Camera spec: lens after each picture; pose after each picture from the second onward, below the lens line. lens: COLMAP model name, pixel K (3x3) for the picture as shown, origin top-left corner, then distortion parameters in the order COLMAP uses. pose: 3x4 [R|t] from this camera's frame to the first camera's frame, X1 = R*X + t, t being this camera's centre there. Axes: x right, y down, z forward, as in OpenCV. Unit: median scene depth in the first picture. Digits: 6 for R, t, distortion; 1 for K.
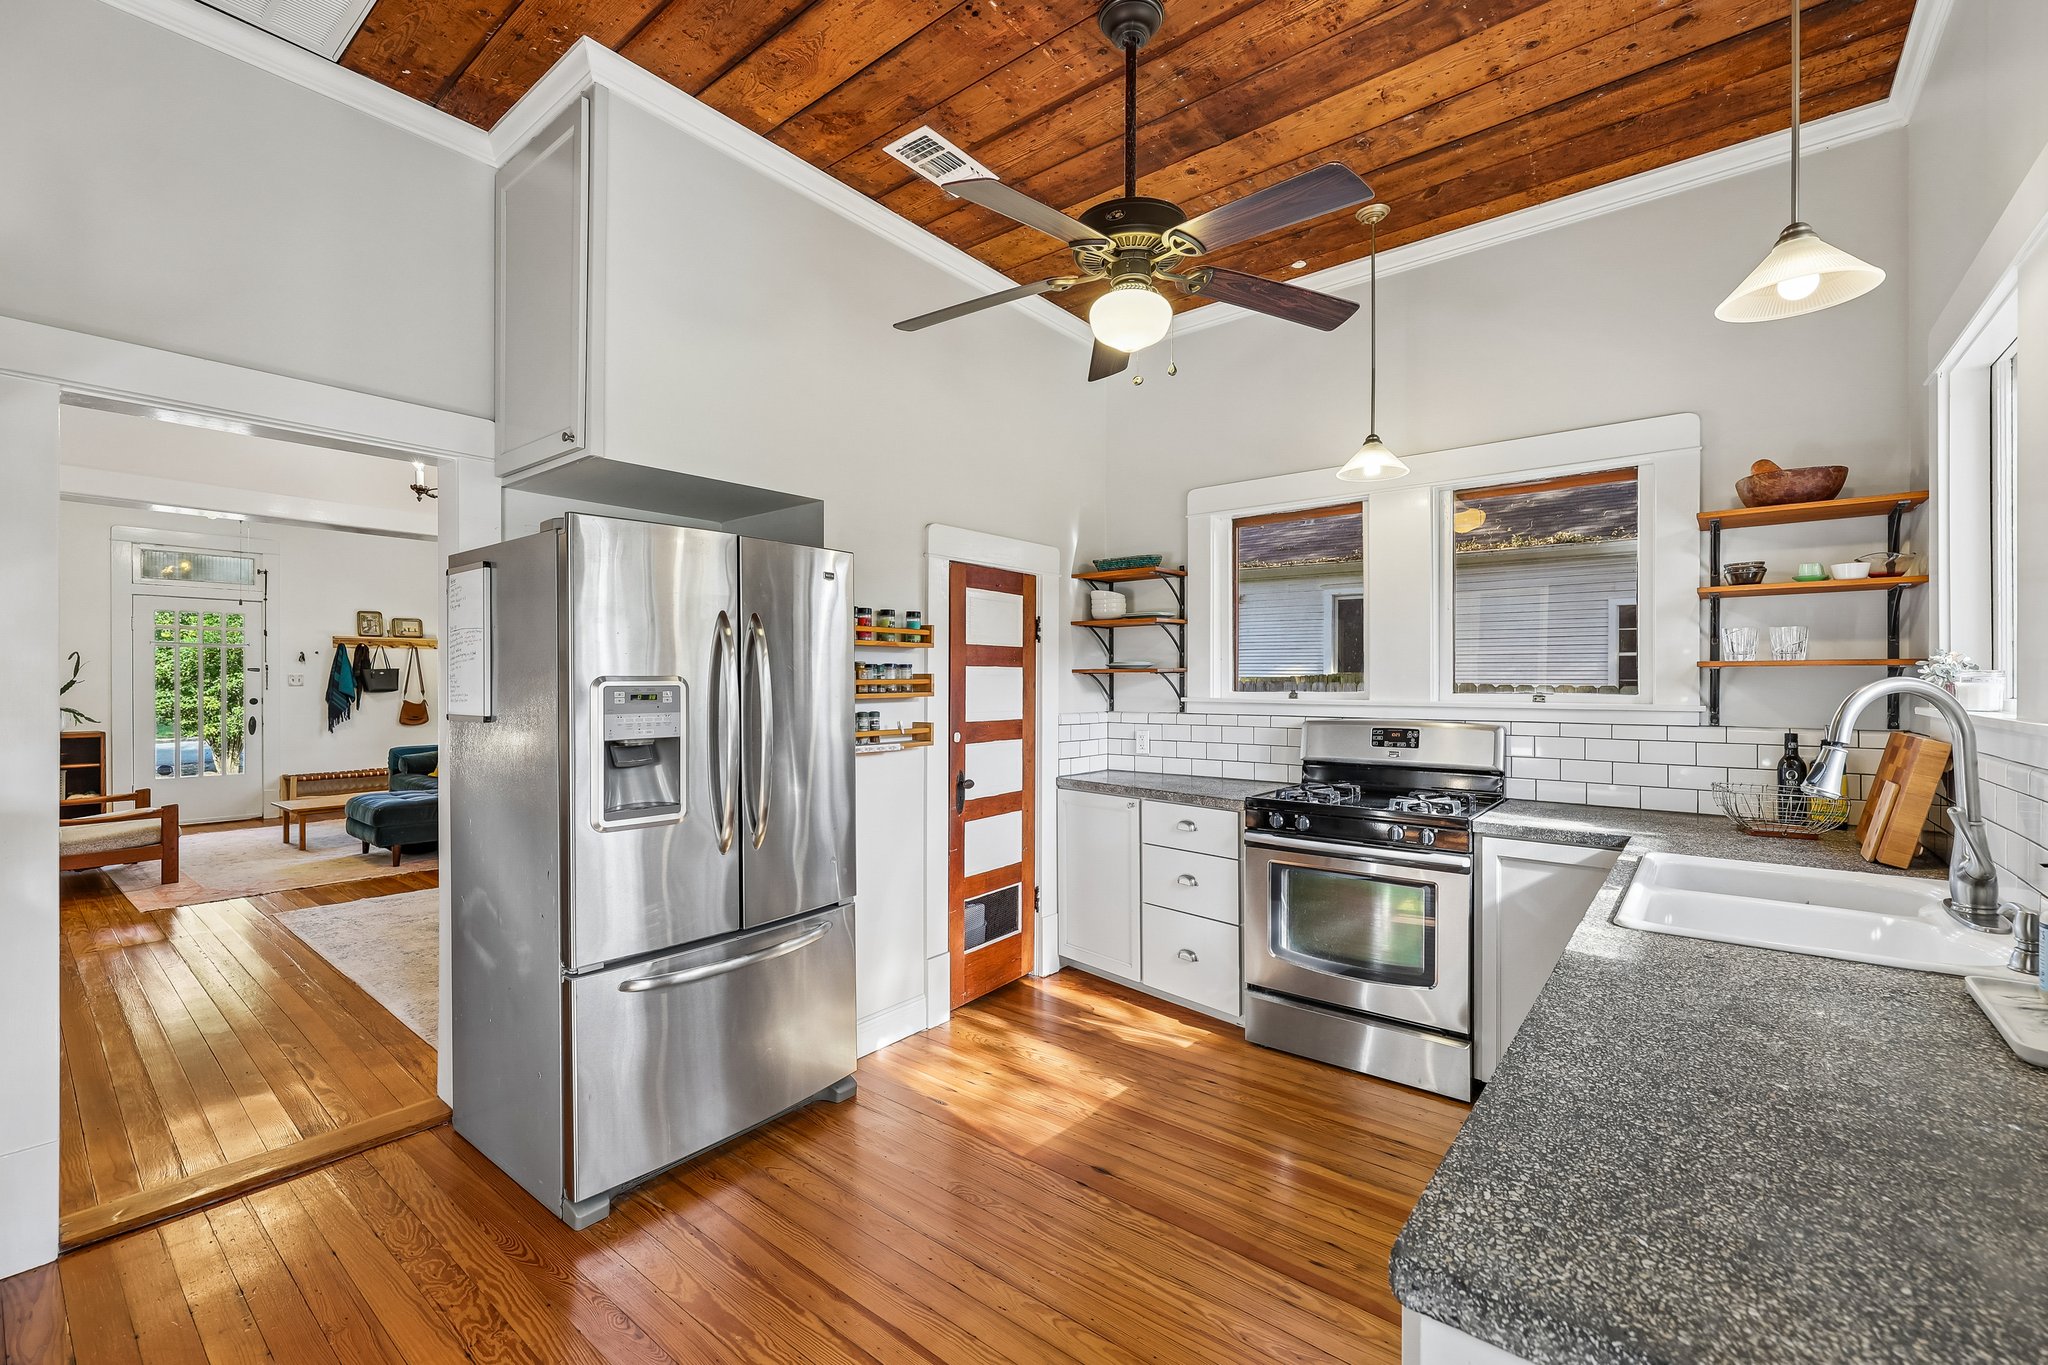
lens RADIAL K [[868.4, 0, 1038.0], [0, 868.4, 682.3], [0, 0, 1]] dist [-0.001327, 0.001149]
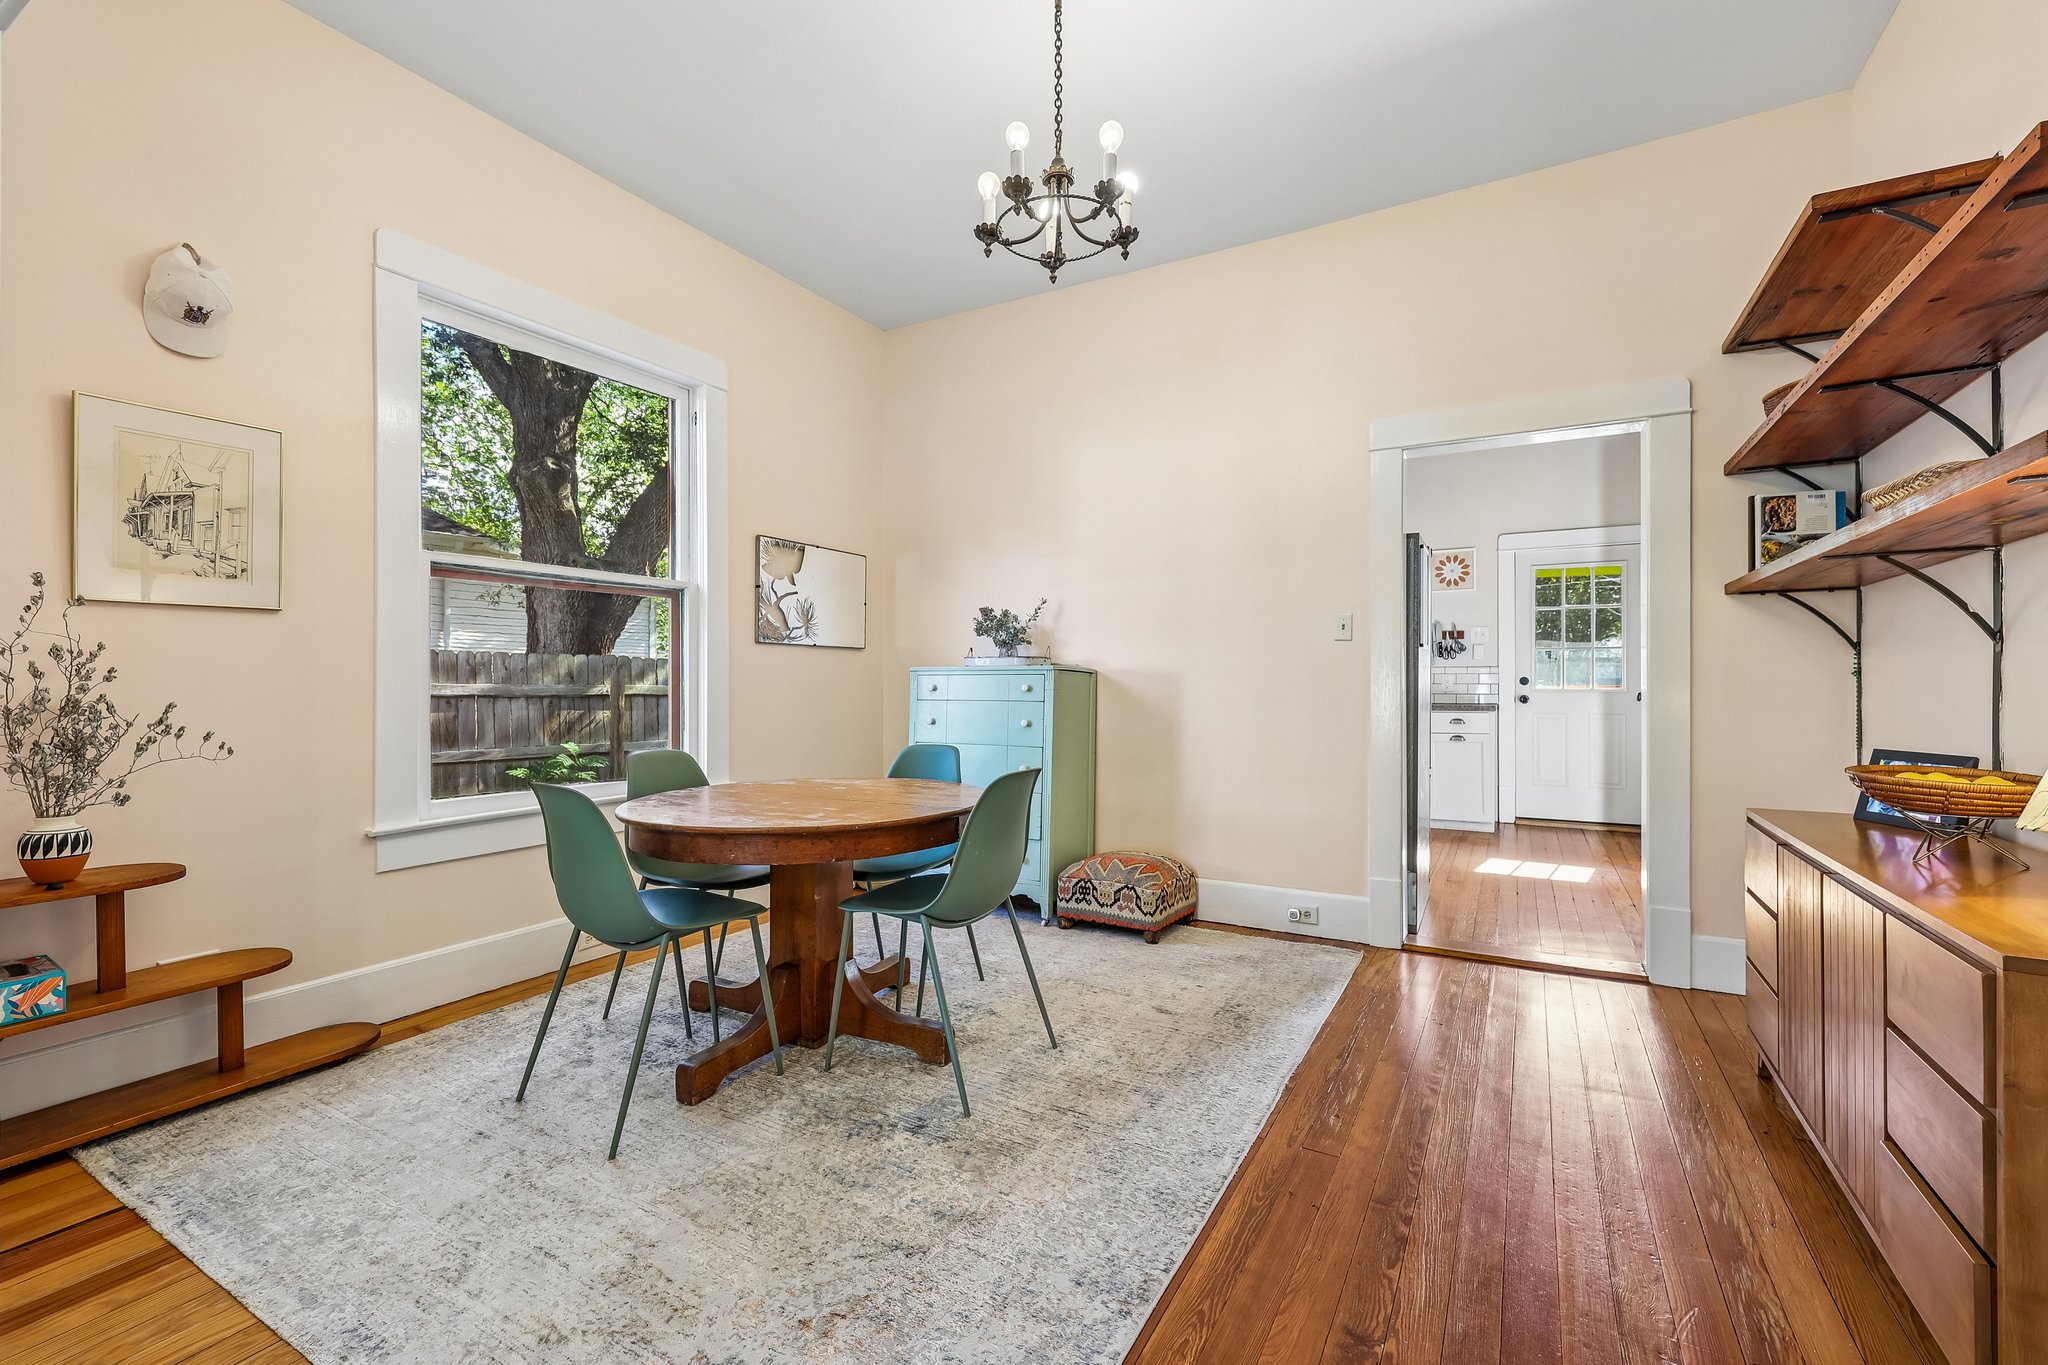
lens RADIAL K [[868.4, 0, 1031.0], [0, 868.4, 683.0], [0, 0, 1]] dist [-0.001327, 0.001149]
pose [[-0.165646, -0.002310, 0.986183, -0.842154], [0.002009, 0.999994, 0.002680, 0.040924], [-0.986183, 0.002425, -0.165640, 0.793488]]
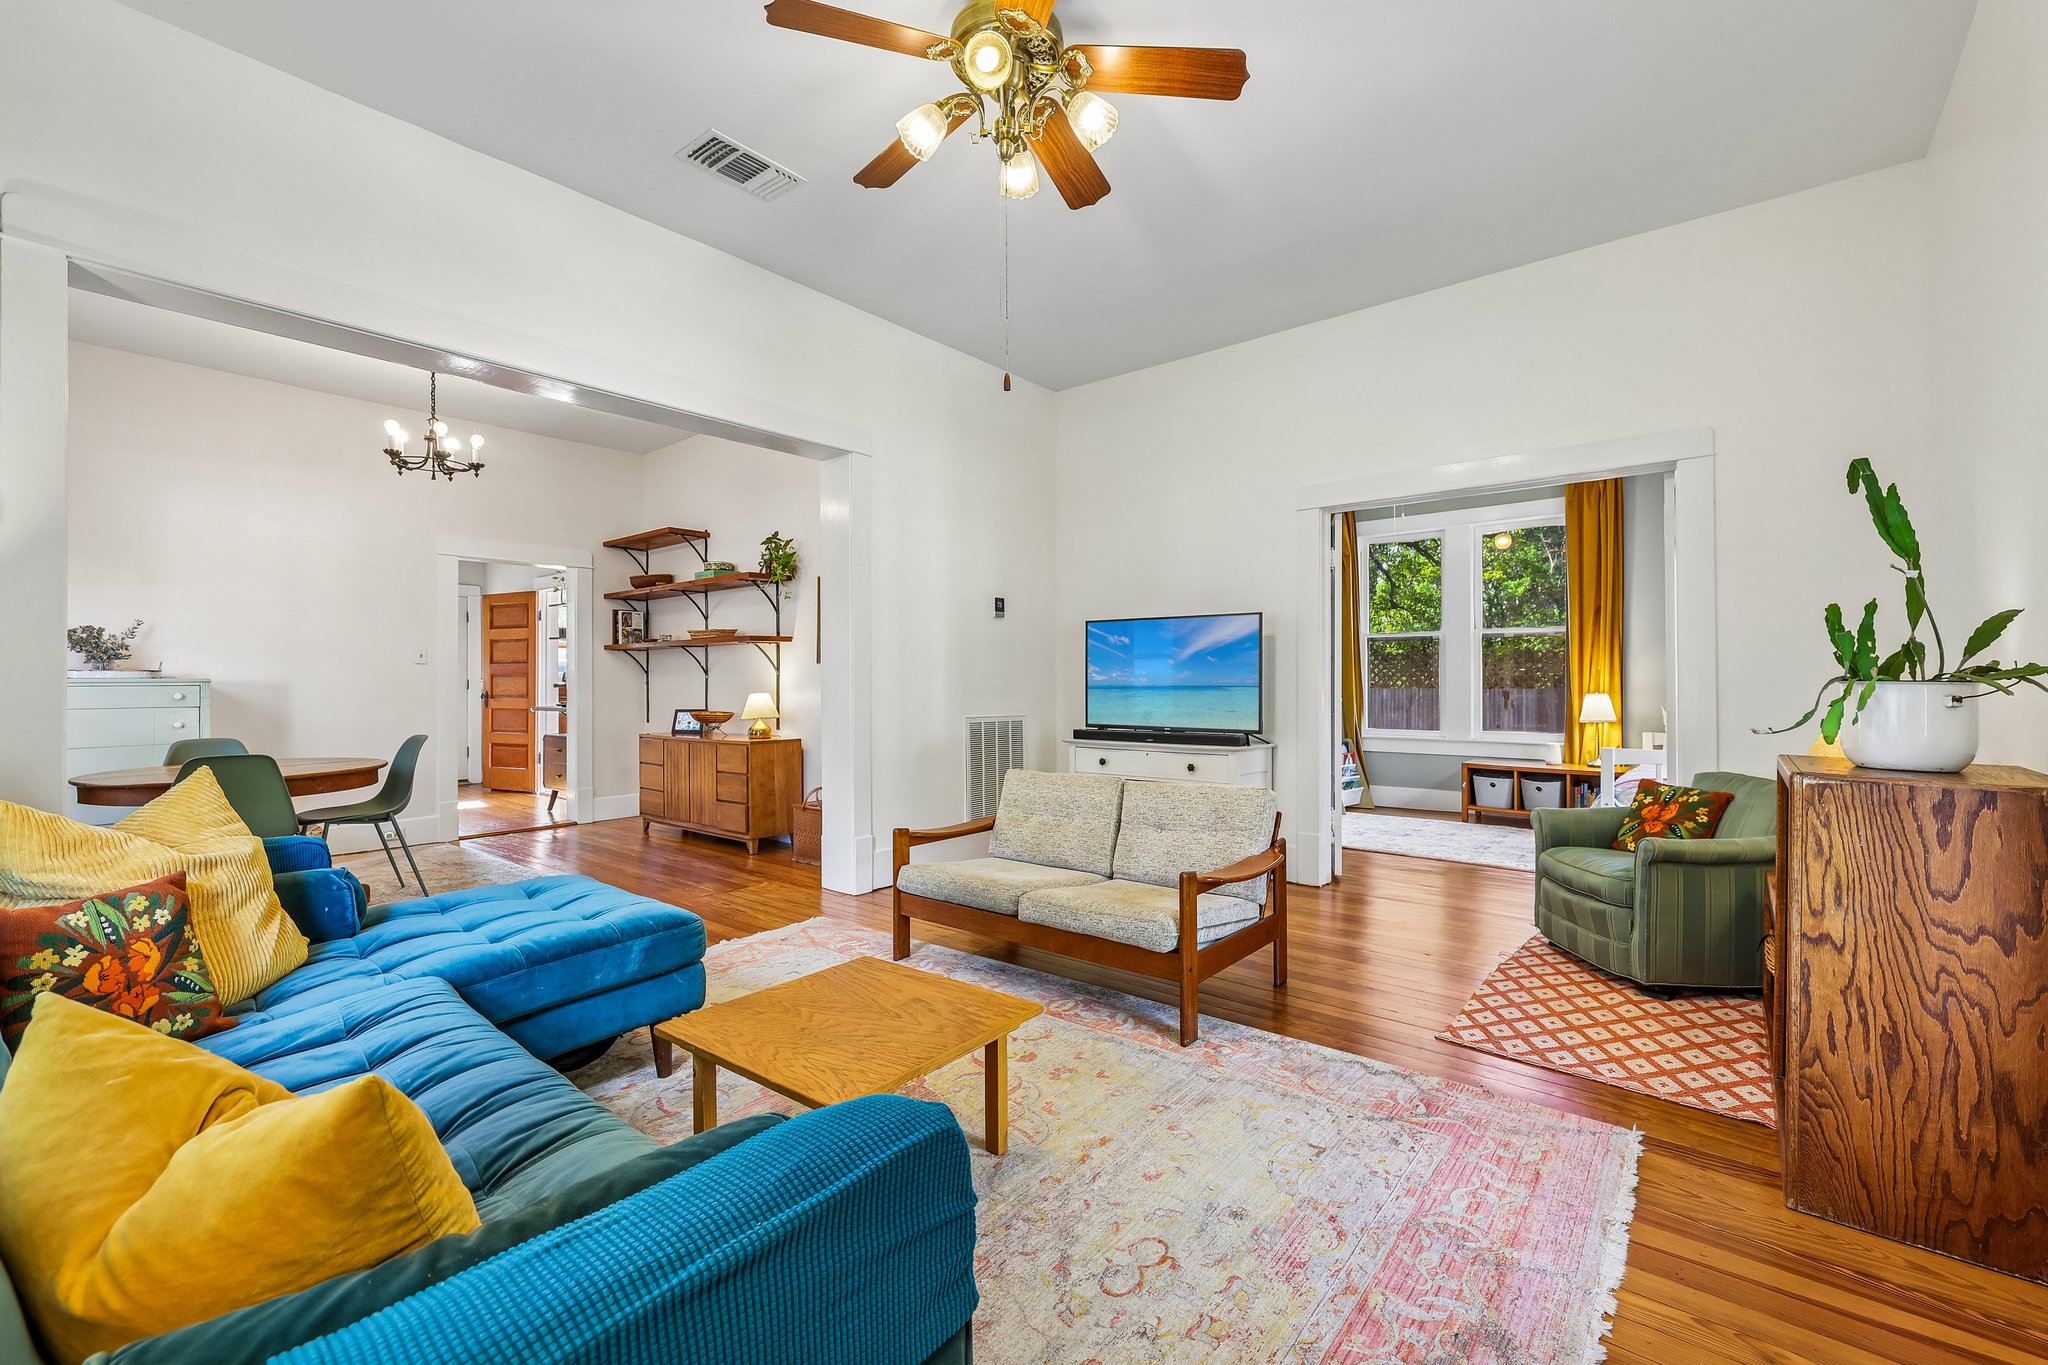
lens RADIAL K [[868.4, 0, 1019.7], [0, 868.4, 688.1], [0, 0, 1]] dist [-0.001327, 0.001149]
pose [[-0.999153, 0.000184, 0.041156, -1.001805], [0.000251, 0.999999, 0.001606, 0.036852], [-0.041156, 0.001615, -0.999151, 1.437430]]
